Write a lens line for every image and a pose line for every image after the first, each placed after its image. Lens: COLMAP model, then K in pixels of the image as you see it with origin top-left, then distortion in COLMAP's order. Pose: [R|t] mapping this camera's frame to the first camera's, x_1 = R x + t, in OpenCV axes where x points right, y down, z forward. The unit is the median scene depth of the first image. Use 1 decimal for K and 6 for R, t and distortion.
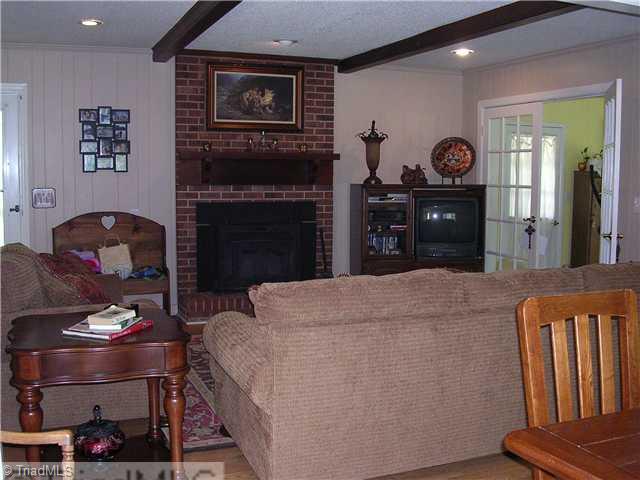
lens RADIAL K [[777.1, 0, 321.7], [0, 777.1, 241.3], [0, 0, 1]] dist [-0.125182, 0.000000]
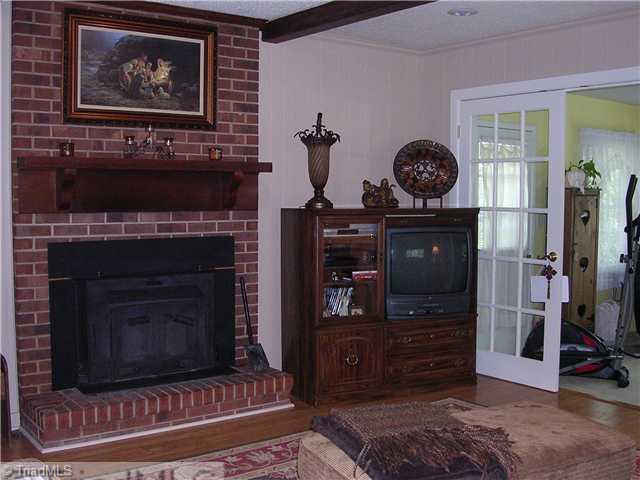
lens RADIAL K [[777.1, 0, 317.2], [0, 777.1, 239.3], [0, 0, 1]] dist [-0.125182, 0.000000]
pose [[0.964500, -0.018166, 0.263457, -0.113802], [0.024894, 0.999443, -0.022221, -0.033119], [-0.262906, 0.027991, 0.964415, 0.365015]]
